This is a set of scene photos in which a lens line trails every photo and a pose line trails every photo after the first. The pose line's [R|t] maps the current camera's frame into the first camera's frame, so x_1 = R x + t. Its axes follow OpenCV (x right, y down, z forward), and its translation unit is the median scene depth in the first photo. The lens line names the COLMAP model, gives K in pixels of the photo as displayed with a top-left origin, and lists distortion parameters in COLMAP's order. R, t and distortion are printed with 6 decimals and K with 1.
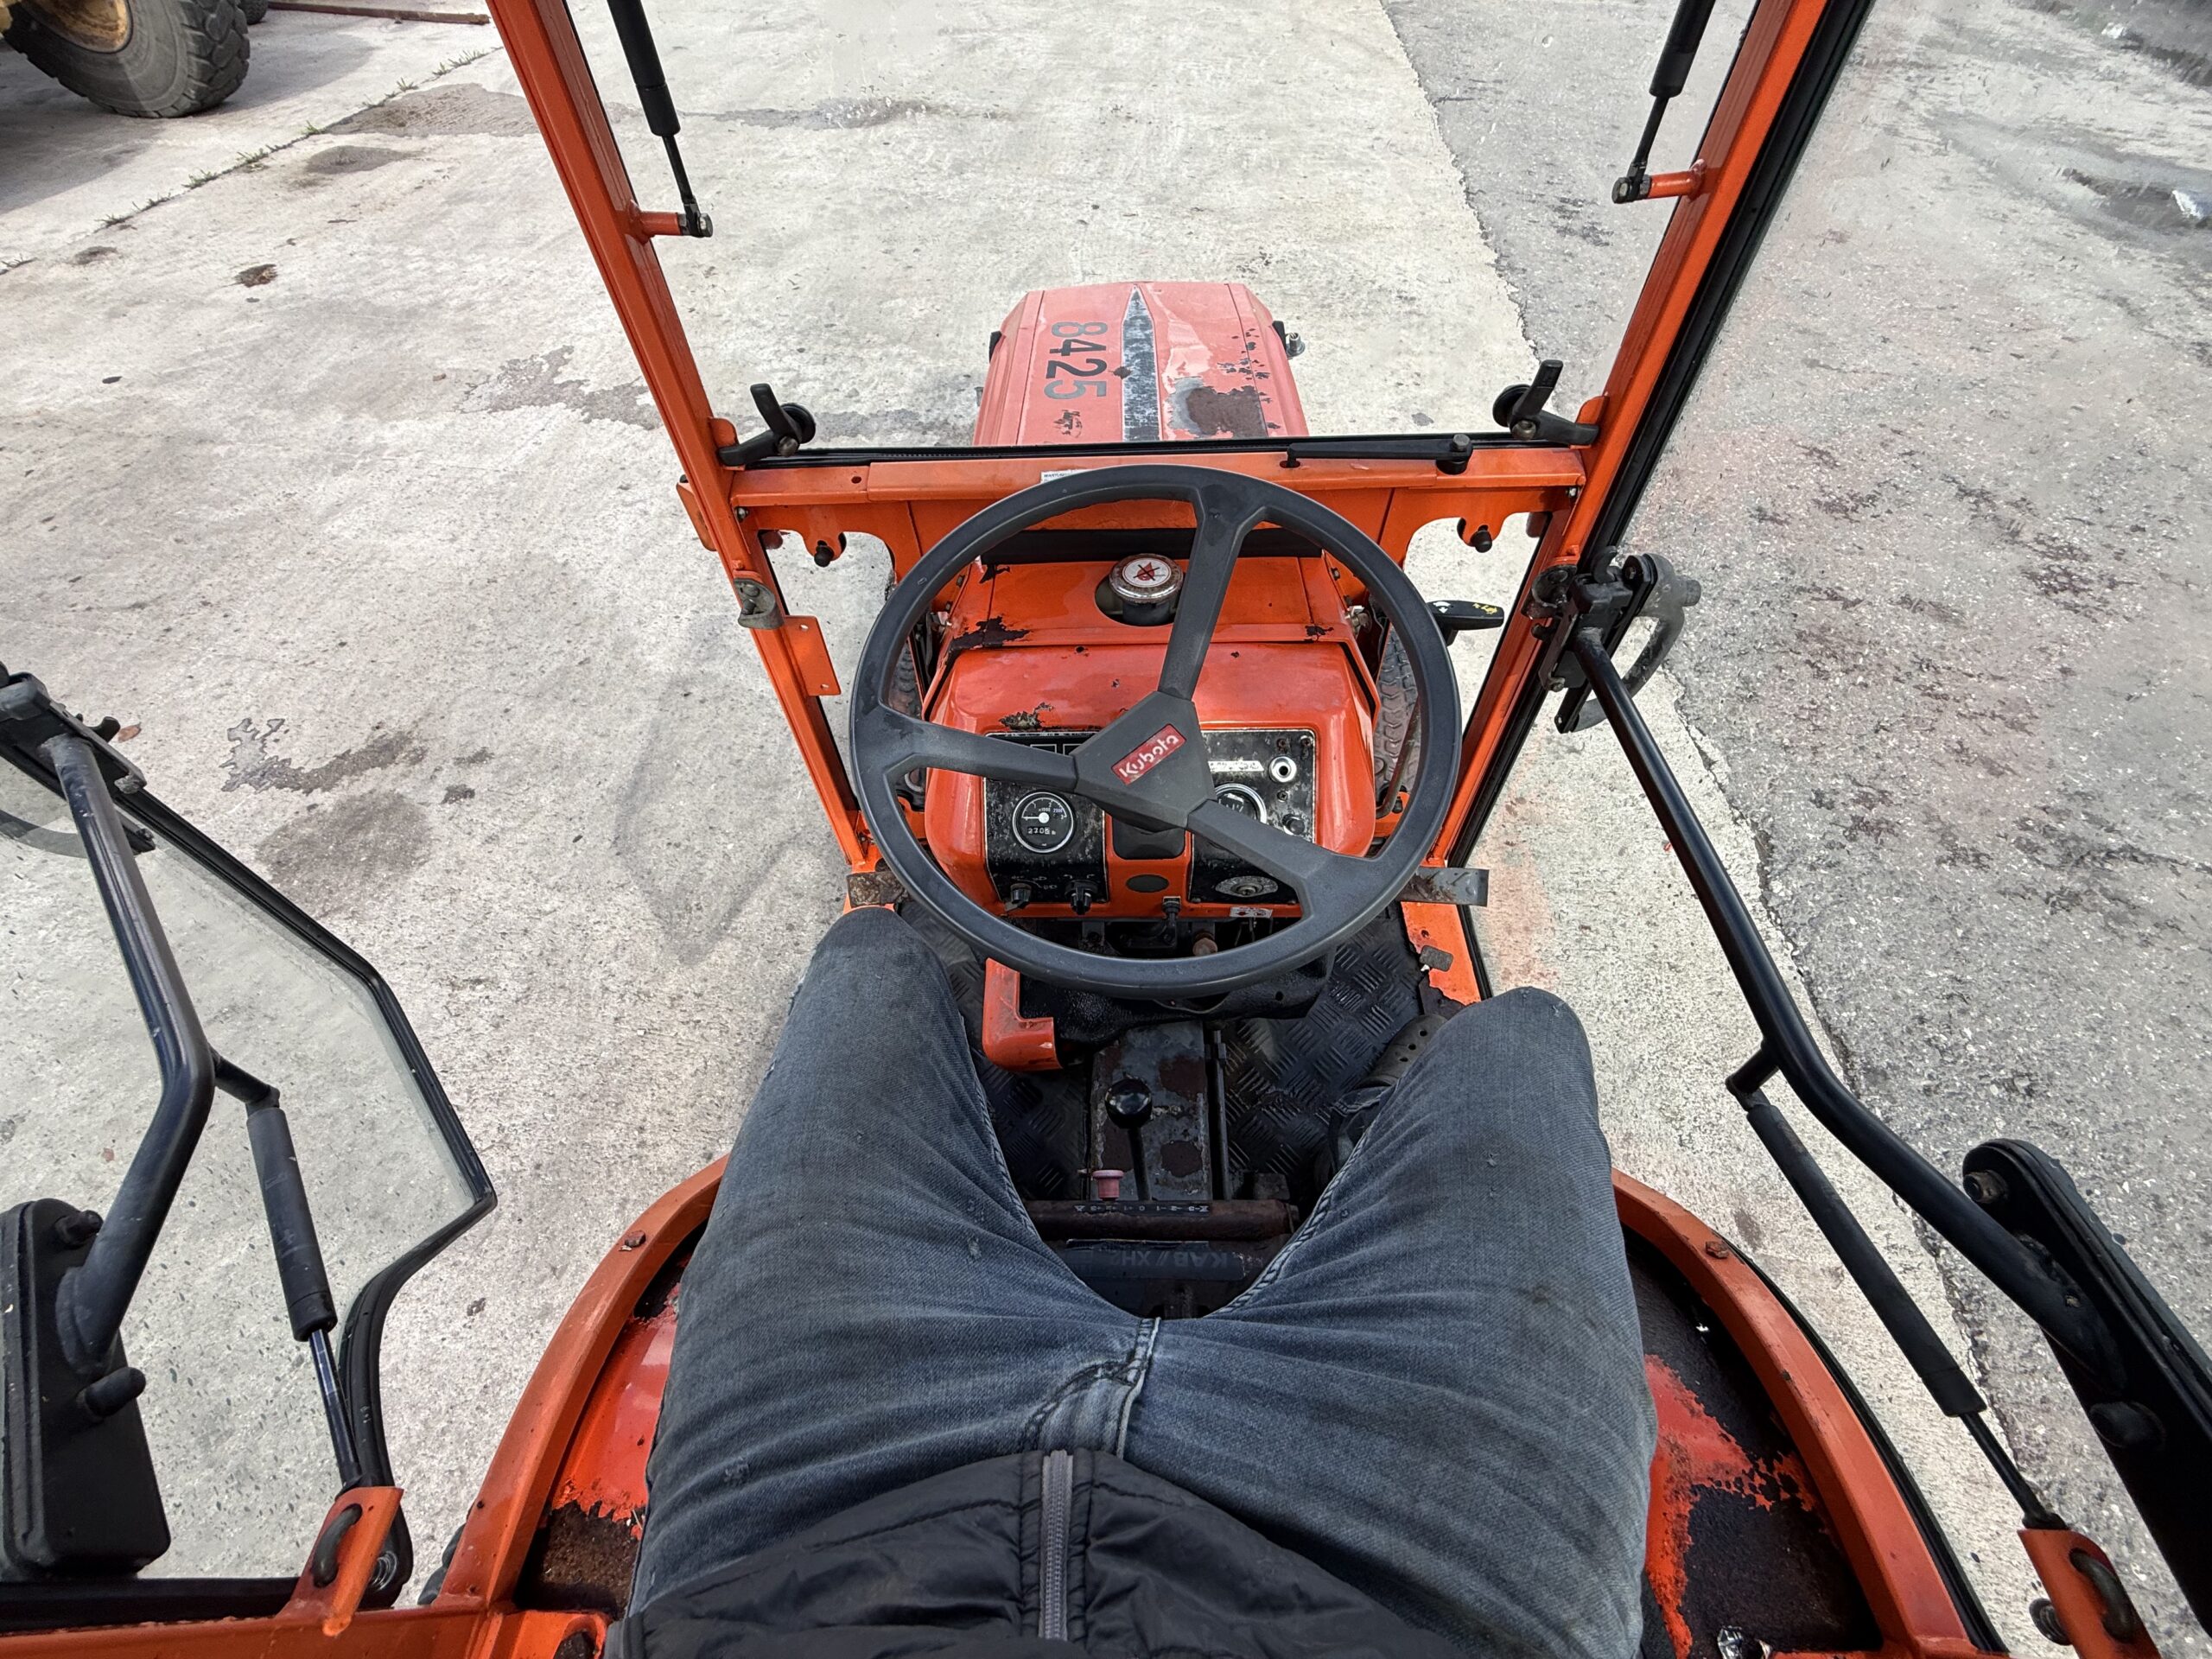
lens RADIAL K [[881.4, 0, 1095.9], [0, 881.4, 838.3], [0, 0, 1]] dist [-0.003103, 0.000776]
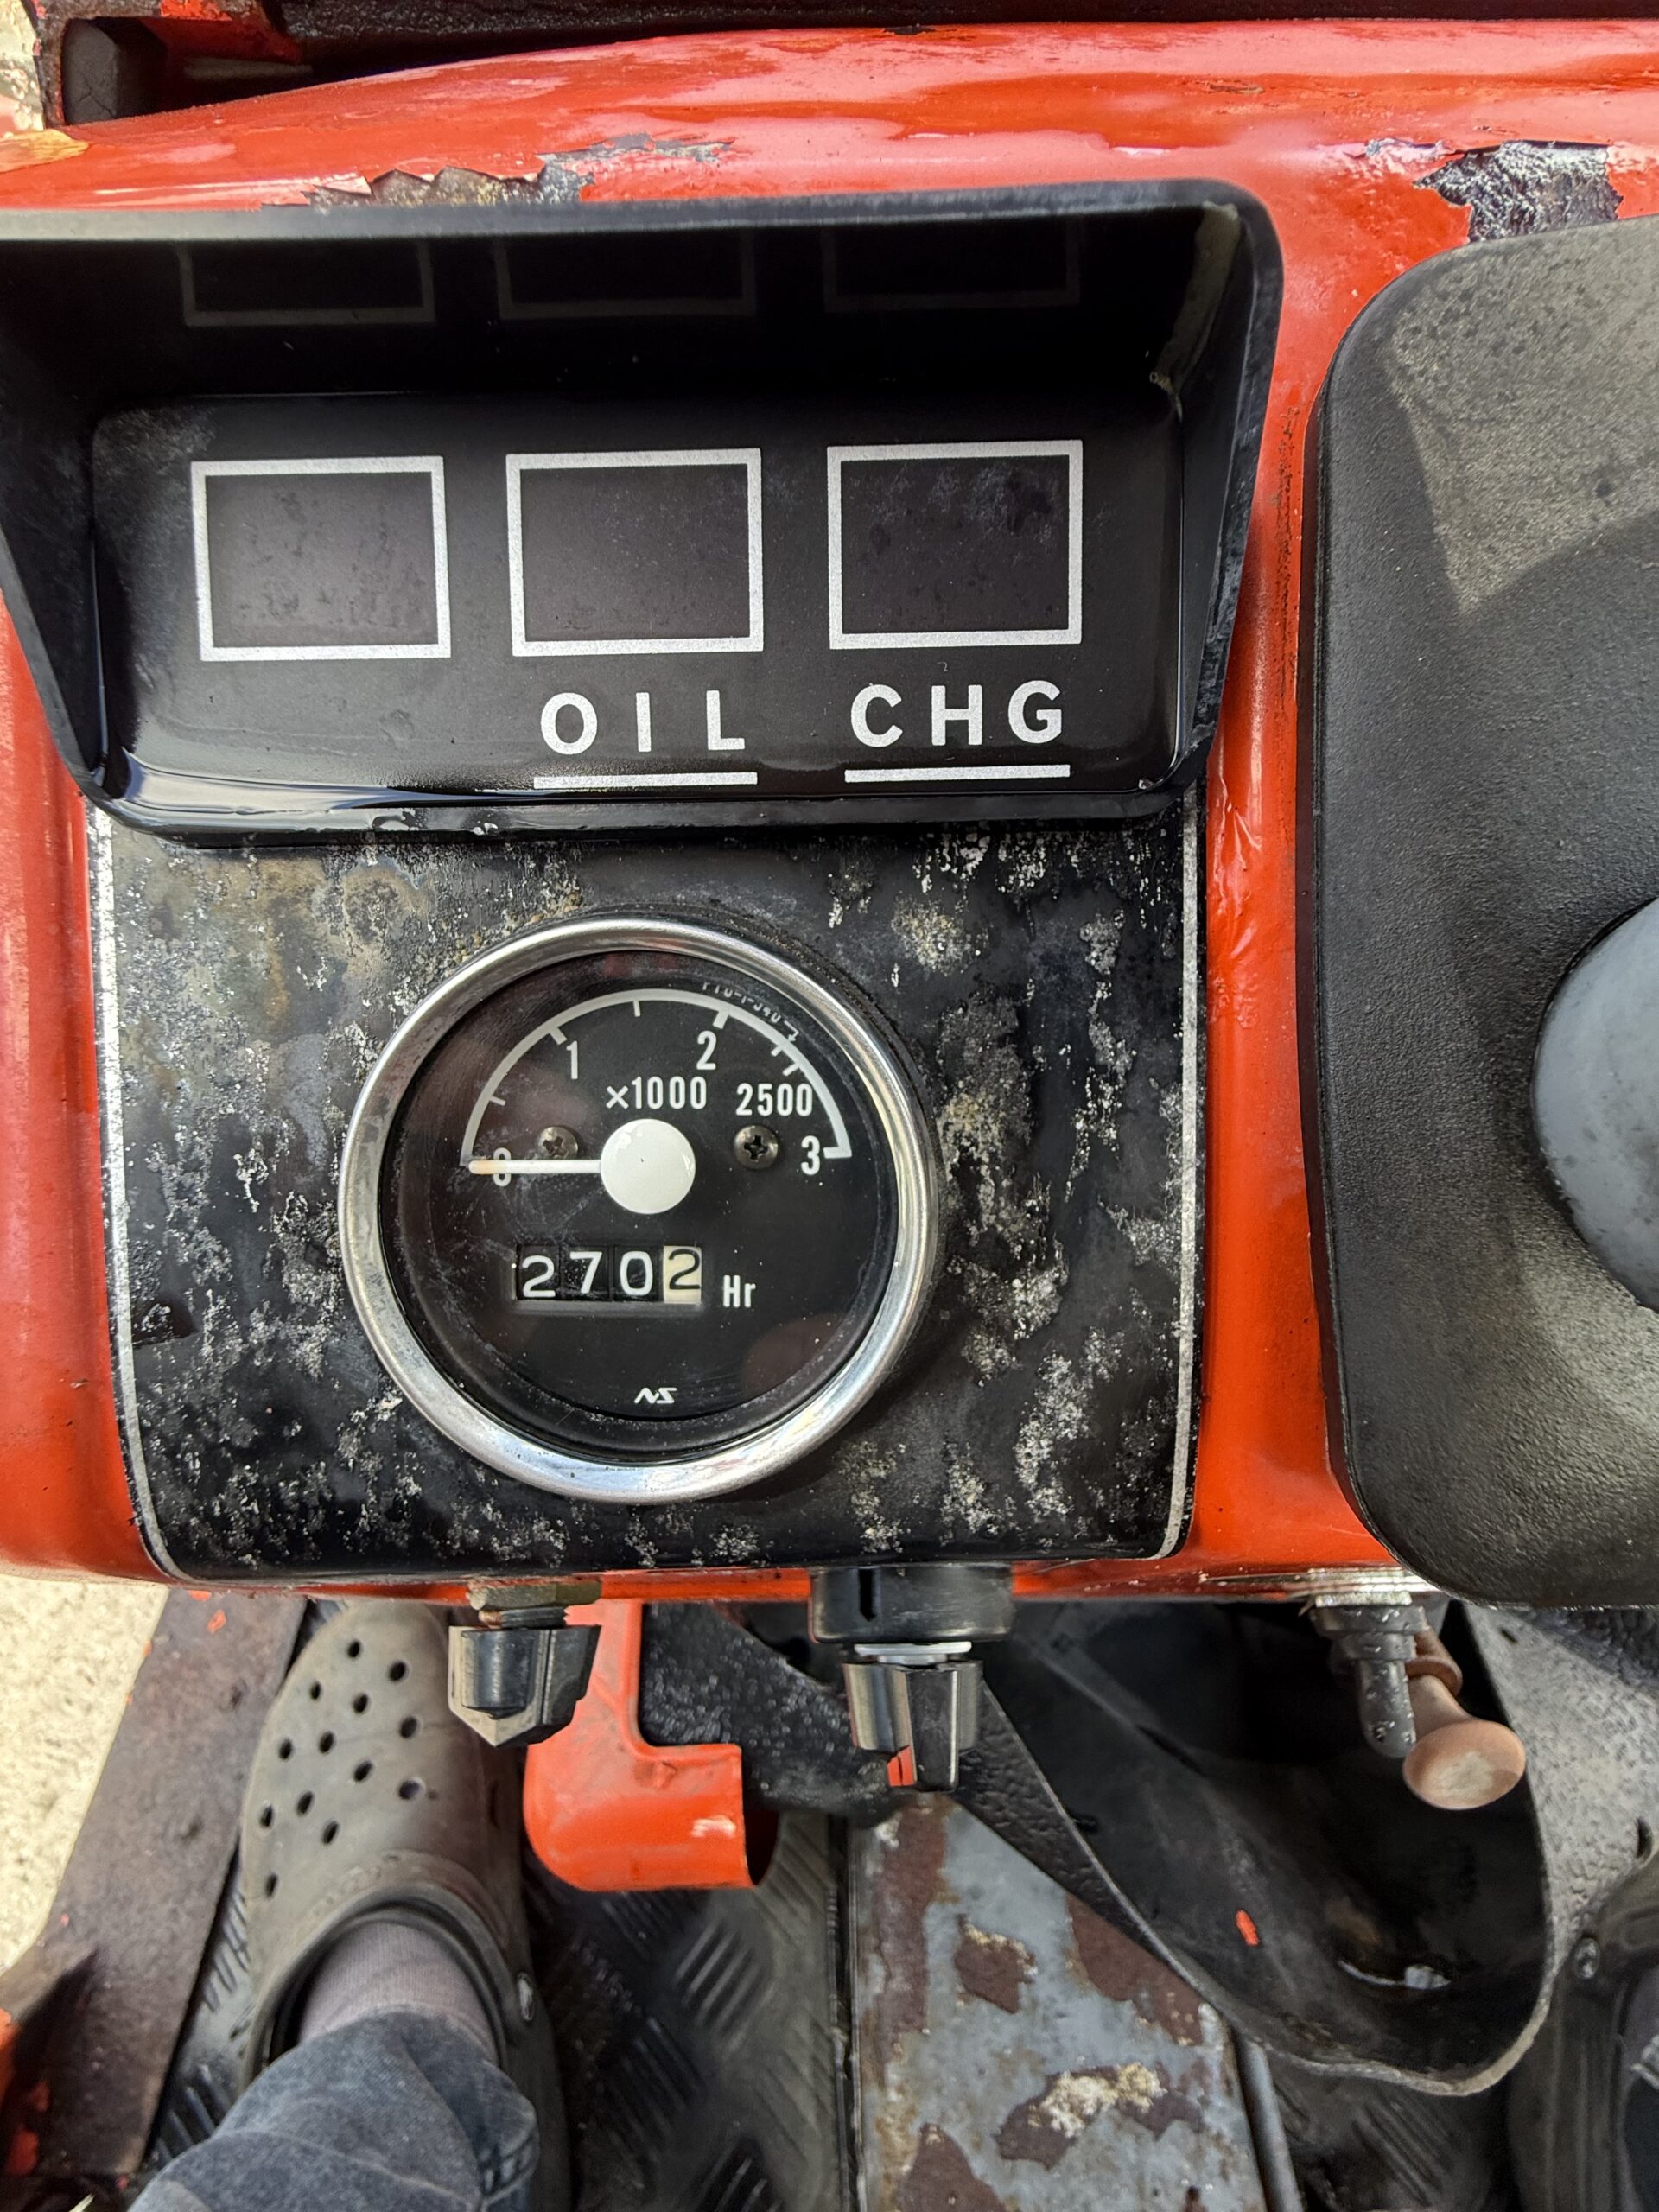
lens RADIAL K [[881.4, 0, 831.2], [0, 881.4, 1104.9], [0, 0, 1]] dist [-0.003103, 0.000776]
pose [[0.998100, -0.005959, 0.061325, -0.033274], [0.008395, 0.999183, -0.039542, -0.020219], [-0.061039, 0.039981, 0.997334, 0.691603]]
